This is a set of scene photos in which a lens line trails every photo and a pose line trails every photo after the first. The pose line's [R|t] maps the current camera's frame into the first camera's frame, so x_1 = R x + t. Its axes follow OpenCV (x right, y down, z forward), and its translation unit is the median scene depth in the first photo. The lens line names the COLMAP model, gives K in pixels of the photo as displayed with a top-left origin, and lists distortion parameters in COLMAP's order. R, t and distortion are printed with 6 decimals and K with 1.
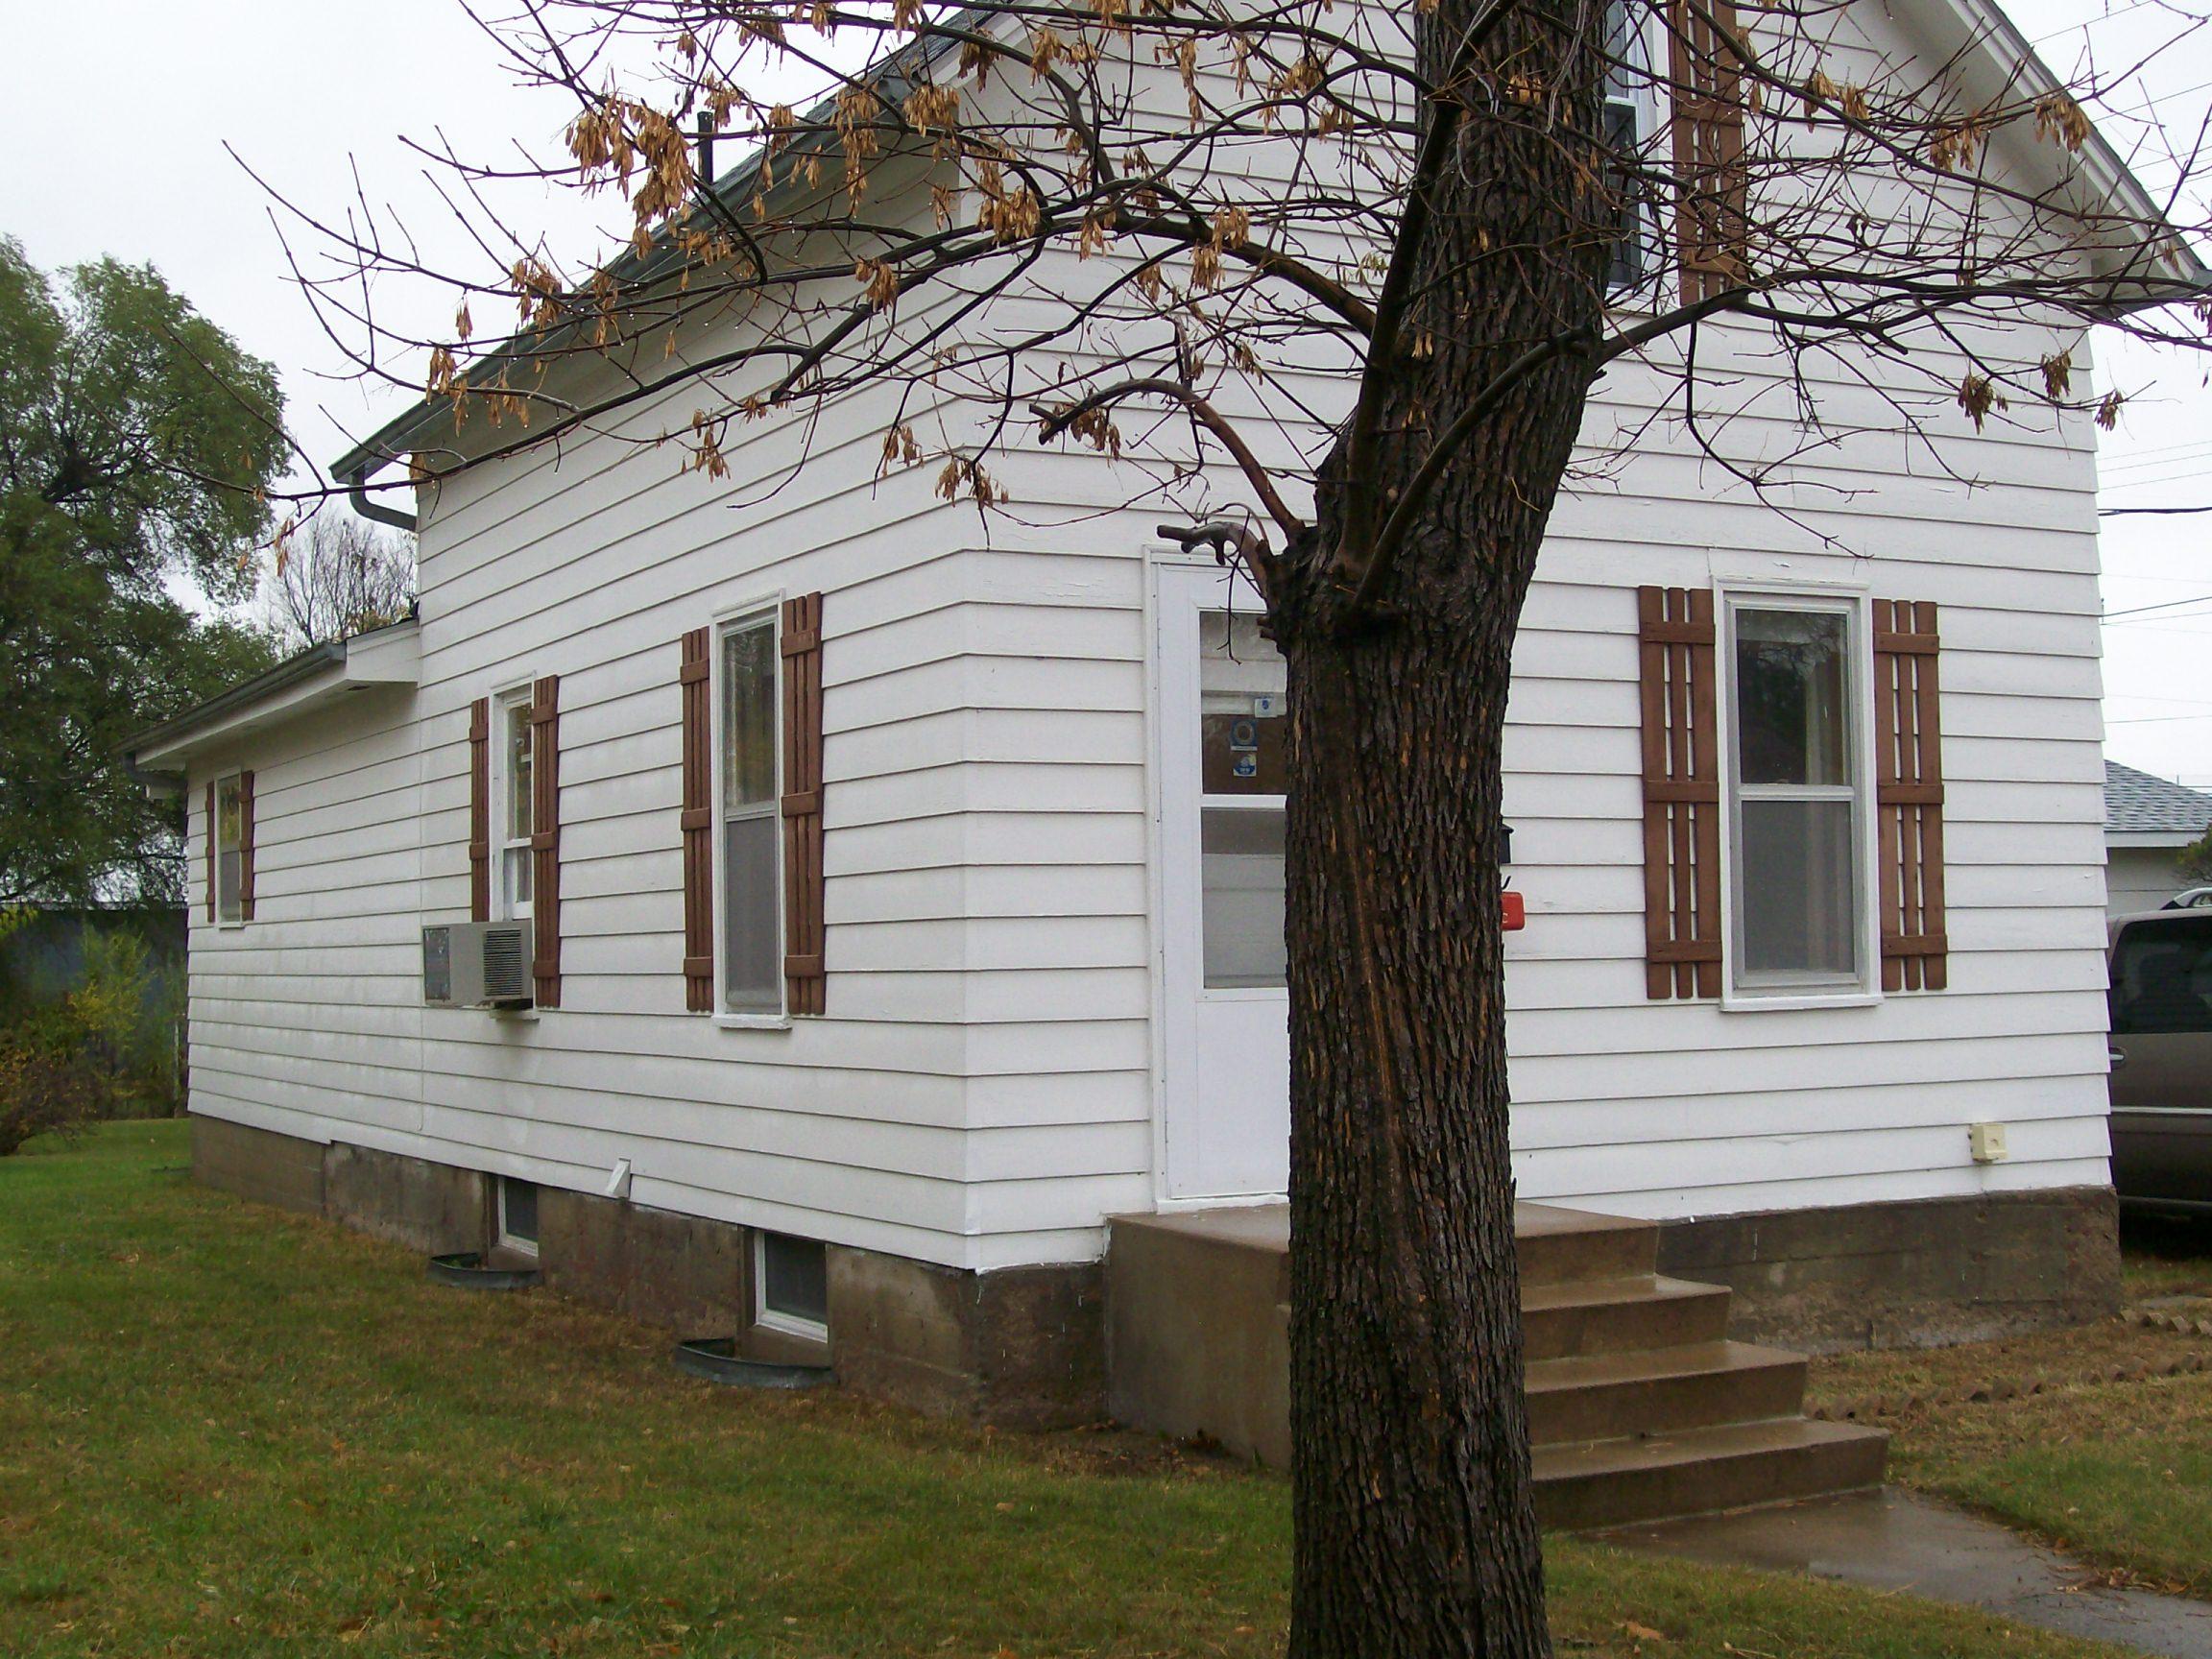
lens RADIAL K [[2916.4, 0, 1116.2], [0, 2916.4, 817.5], [0, 0, 1]] dist [-0.108833, 0.000000]
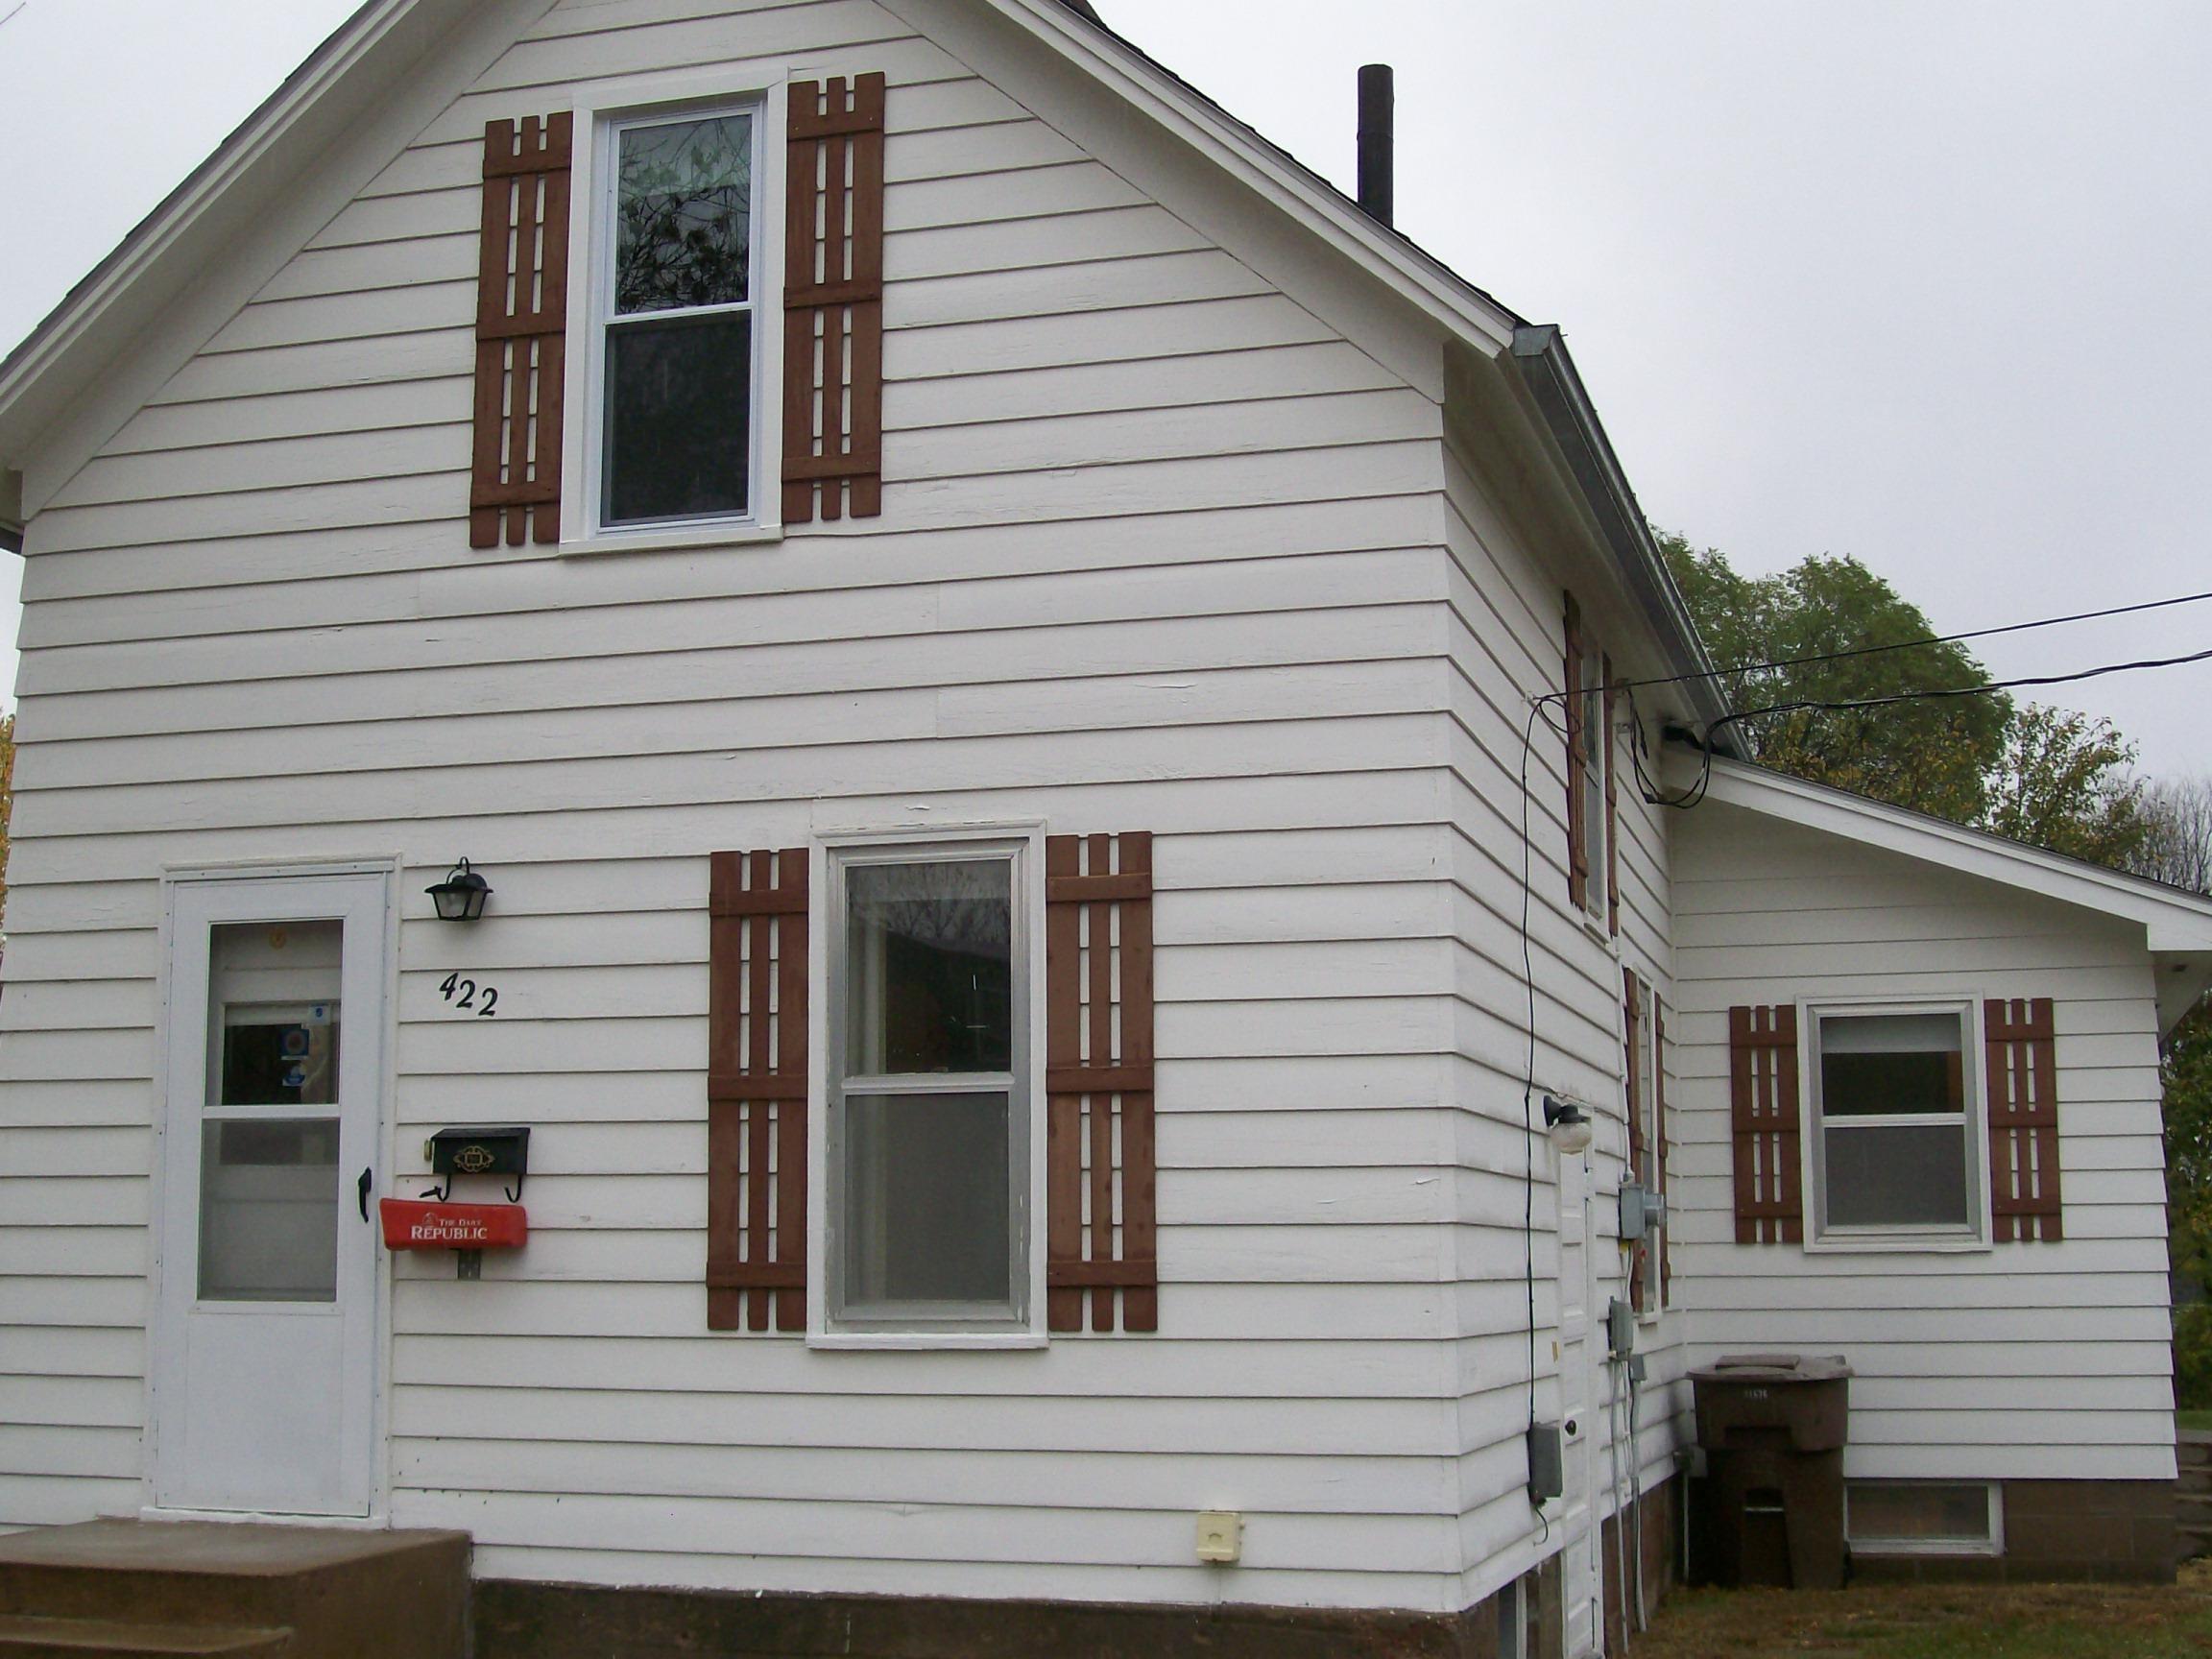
lens RADIAL K [[2916.4, 0, 1111.4], [0, 2916.4, 835.9], [0, 0, 1]] dist [-0.108833, 0.000000]
pose [[0.722998, -0.084568, -0.685655, 0.832805], [0.023876, 0.994945, -0.097540, 0.003433], [0.690438, 0.054150, 0.721362, 0.432438]]
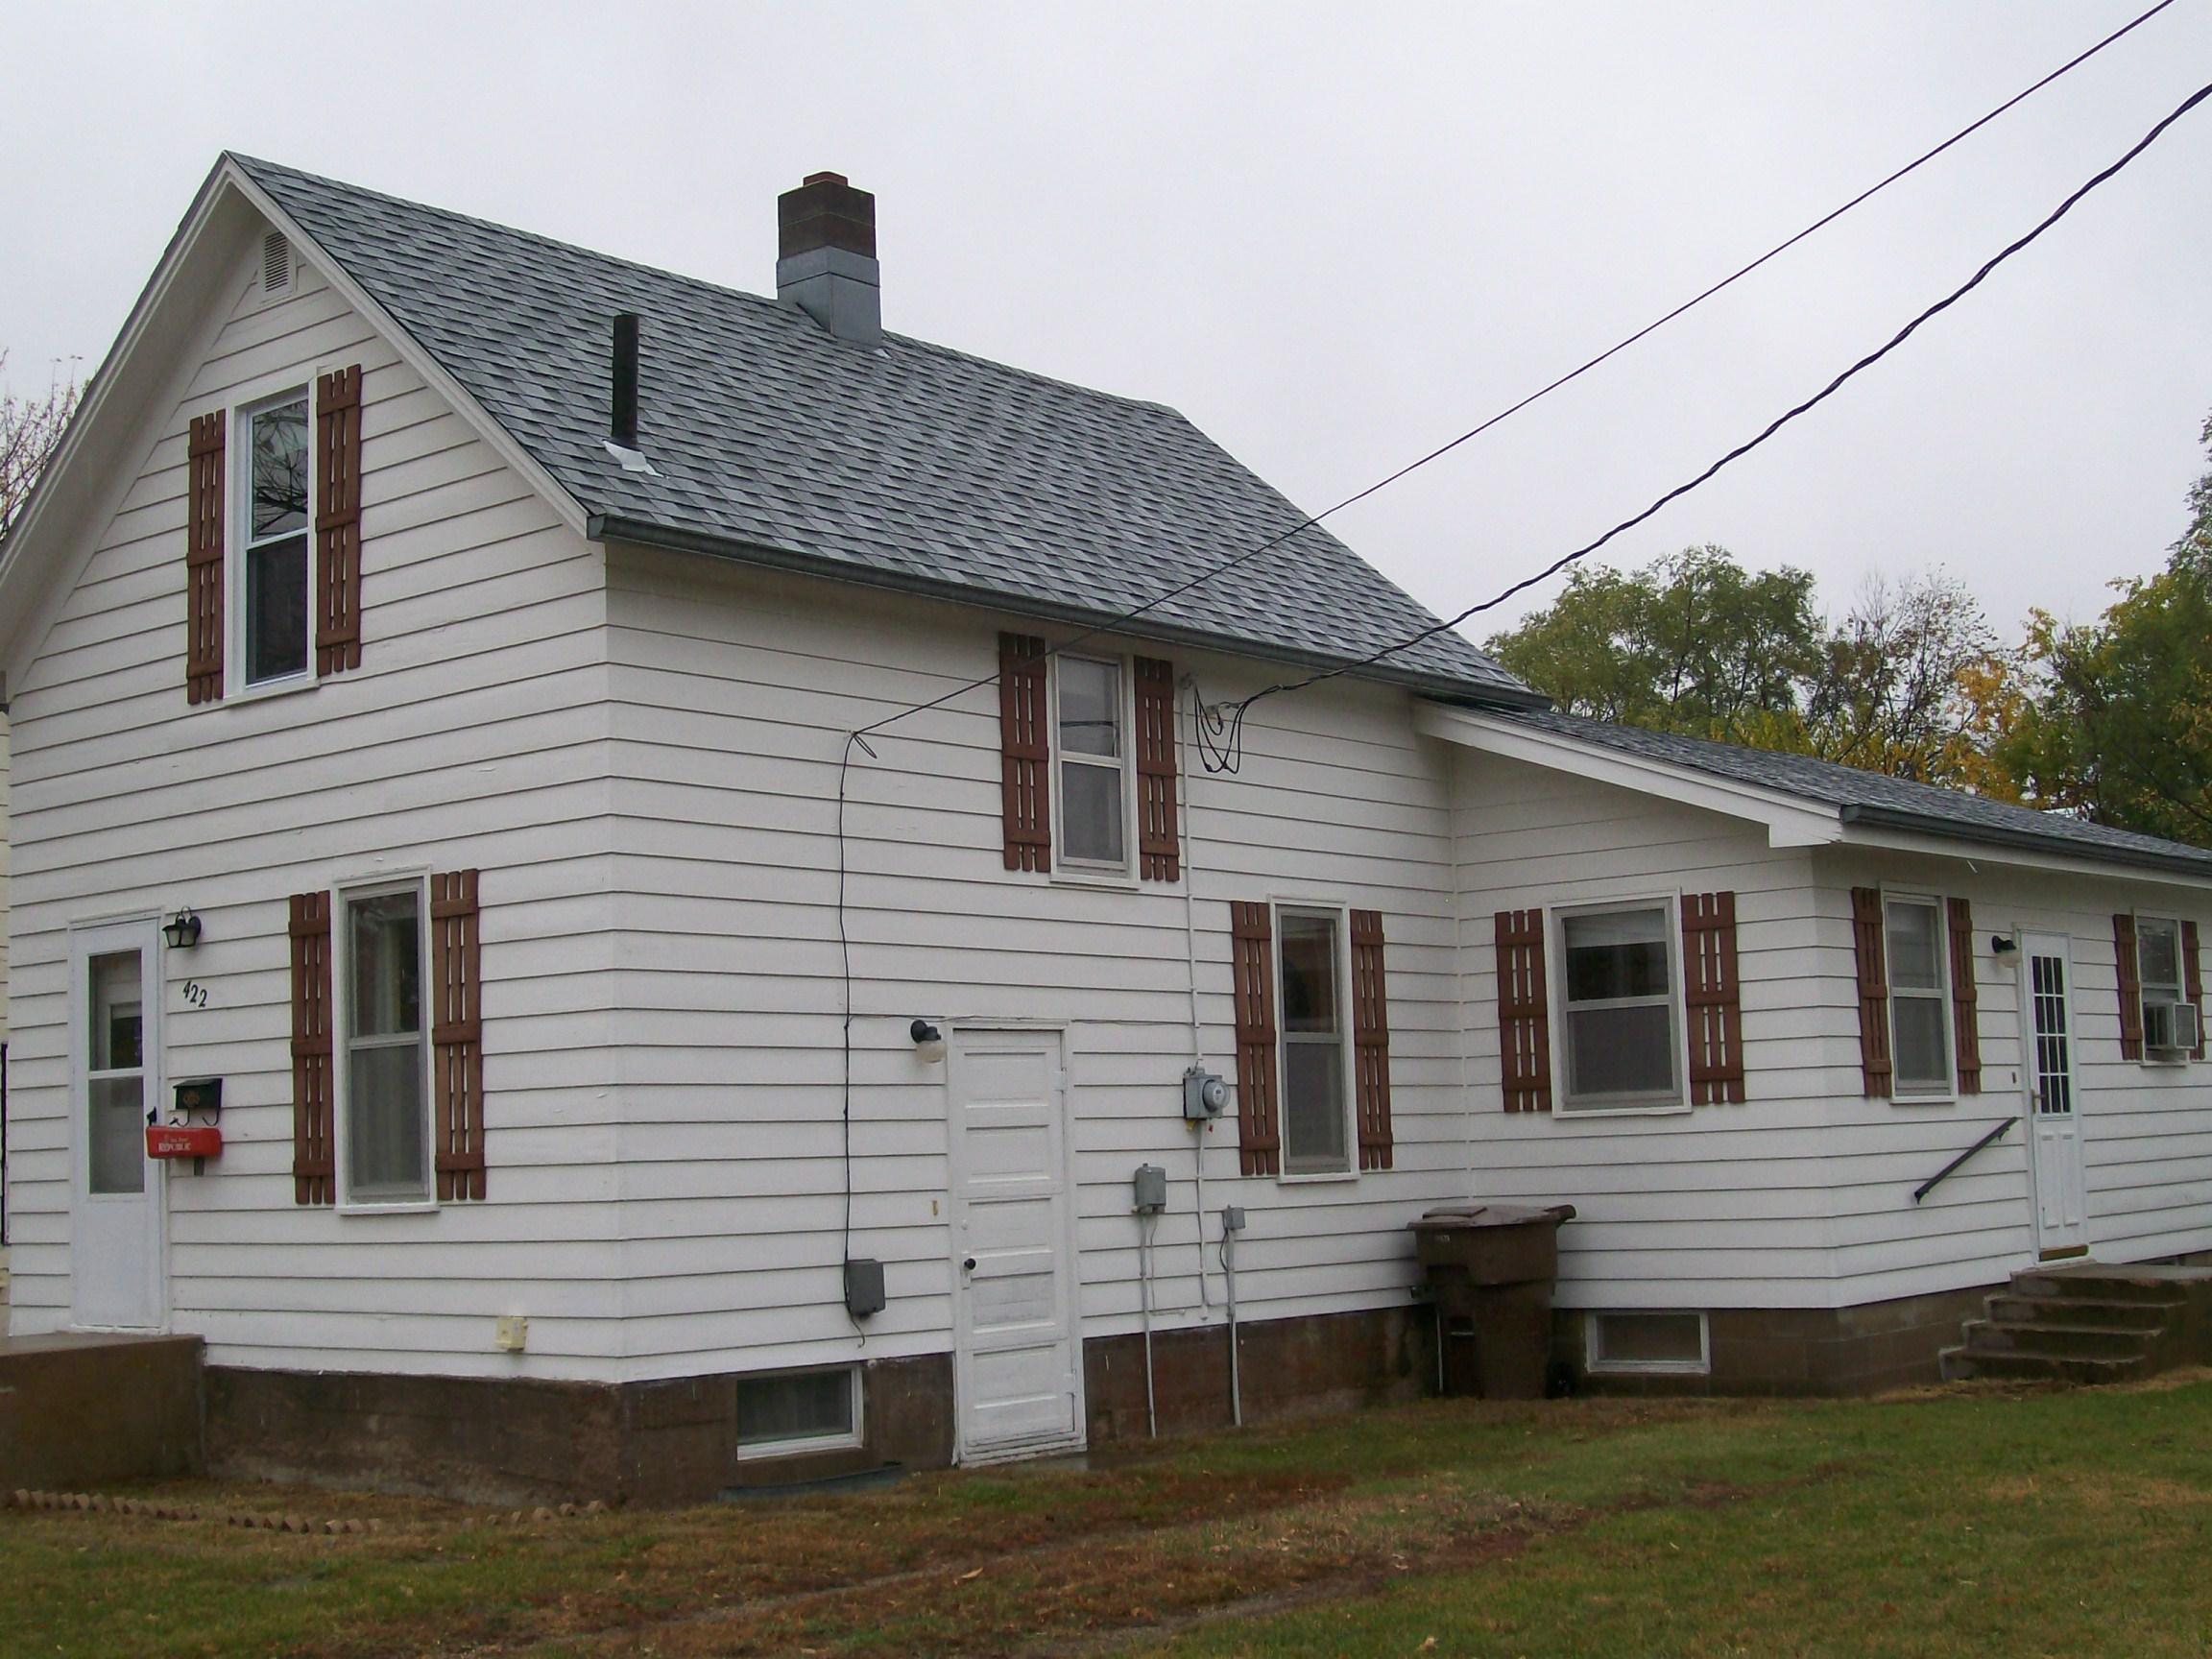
lens RADIAL K [[2916.4, 0, 1113.7], [0, 2916.4, 832.3], [0, 0, 1]] dist [-0.108833, 0.000000]
pose [[0.398409, -0.098465, -0.911907, 1.494015], [0.073389, 0.994455, -0.075315, 0.019017], [0.914267, -0.036918, 0.403426, 0.776789]]
